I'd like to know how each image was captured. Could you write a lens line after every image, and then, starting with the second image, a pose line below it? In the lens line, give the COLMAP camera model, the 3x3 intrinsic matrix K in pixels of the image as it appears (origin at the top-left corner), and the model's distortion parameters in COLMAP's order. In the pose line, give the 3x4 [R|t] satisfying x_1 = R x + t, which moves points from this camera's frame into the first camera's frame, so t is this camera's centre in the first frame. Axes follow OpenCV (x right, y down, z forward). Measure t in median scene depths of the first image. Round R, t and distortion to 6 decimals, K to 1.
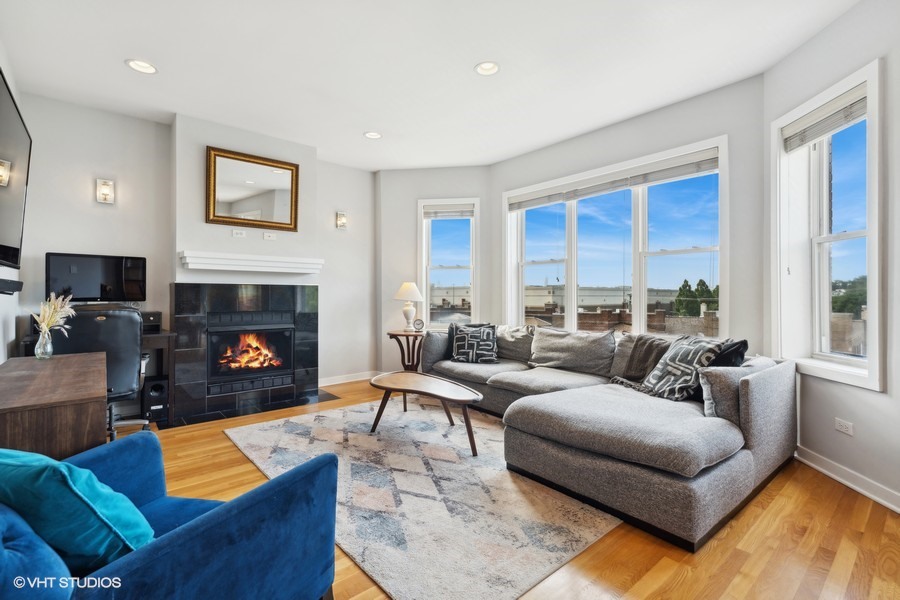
lens RADIAL K [[415.1, 0, 449.1], [0, 415.1, 293.4], [0, 0, 1]] dist [0.001307, 0.000156]
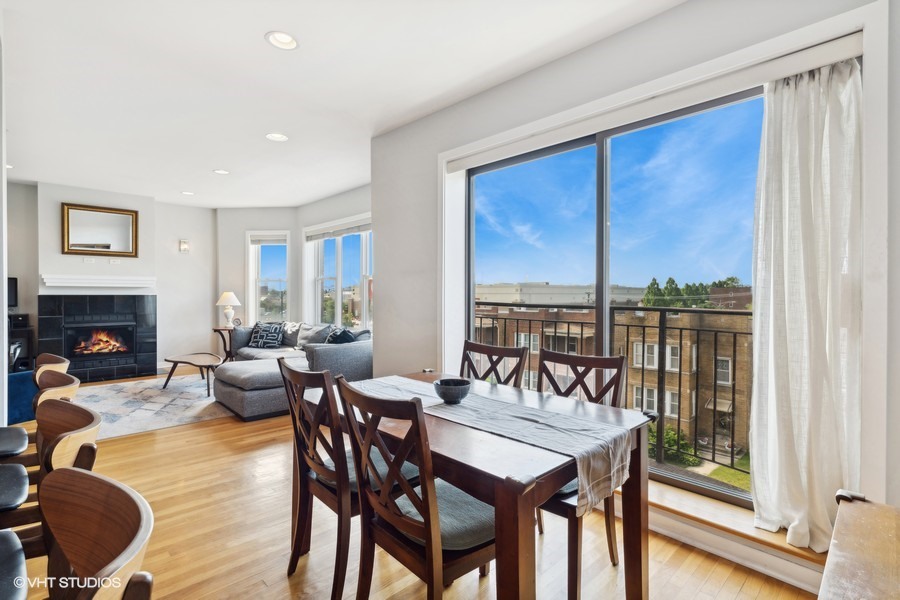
lens RADIAL K [[429.3, 0, 451.9], [0, 429.3, 297.4], [0, 0, 1]] dist [0.002188, 0.000712]
pose [[0.997441, 0.001662, 0.071473, 0.696873], [-0.002778, 0.999876, 0.015506, -0.043168], [-0.071438, -0.015665, 0.997322, -0.637683]]
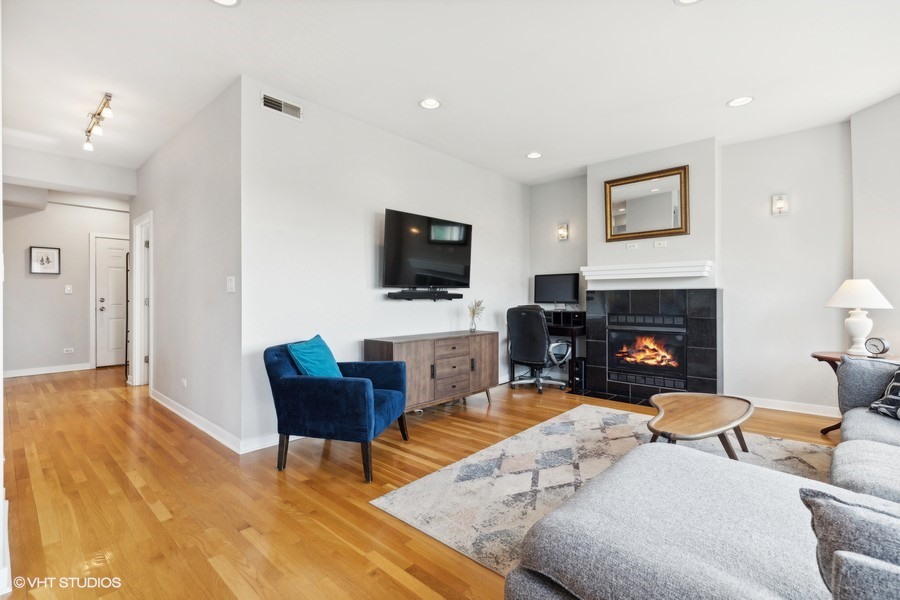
lens RADIAL K [[406.3, 0, 449.7], [0, 406.3, 295.2], [0, 0, 1]] dist [0.000415, 0.000399]
pose [[0.129941, -0.009104, -0.991480, 0.574980], [0.007742, 0.999937, -0.008167, -0.002549], [0.991492, -0.006615, 0.130003, 0.366597]]
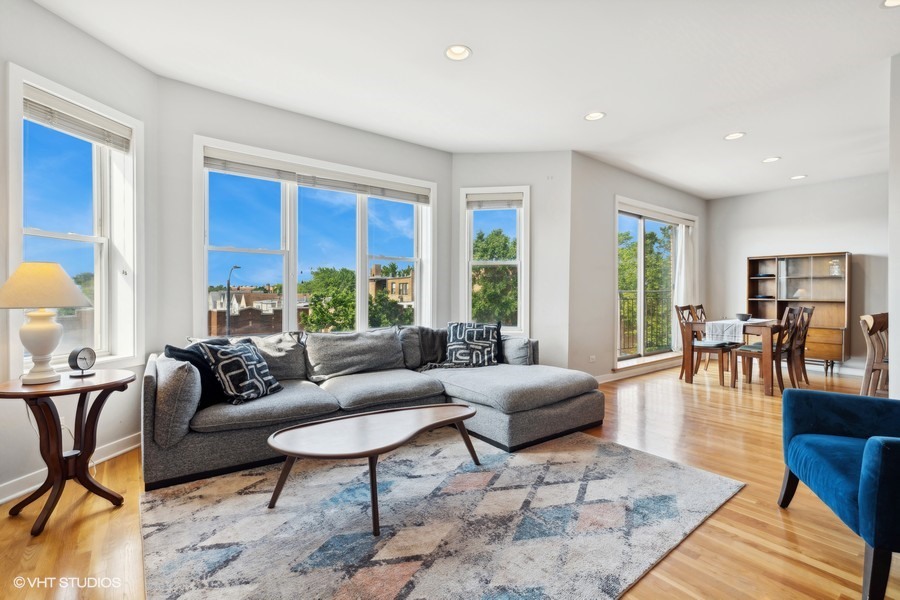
lens RADIAL K [[406.3, 0, 449.7], [0, 406.3, 295.2], [0, 0, 1]] dist [0.000415, 0.000399]
pose [[0.047482, -0.008011, 0.998840, -0.633692], [-0.009201, 0.999922, 0.008457, -0.003770], [-0.998830, -0.009592, 0.047404, 0.746326]]
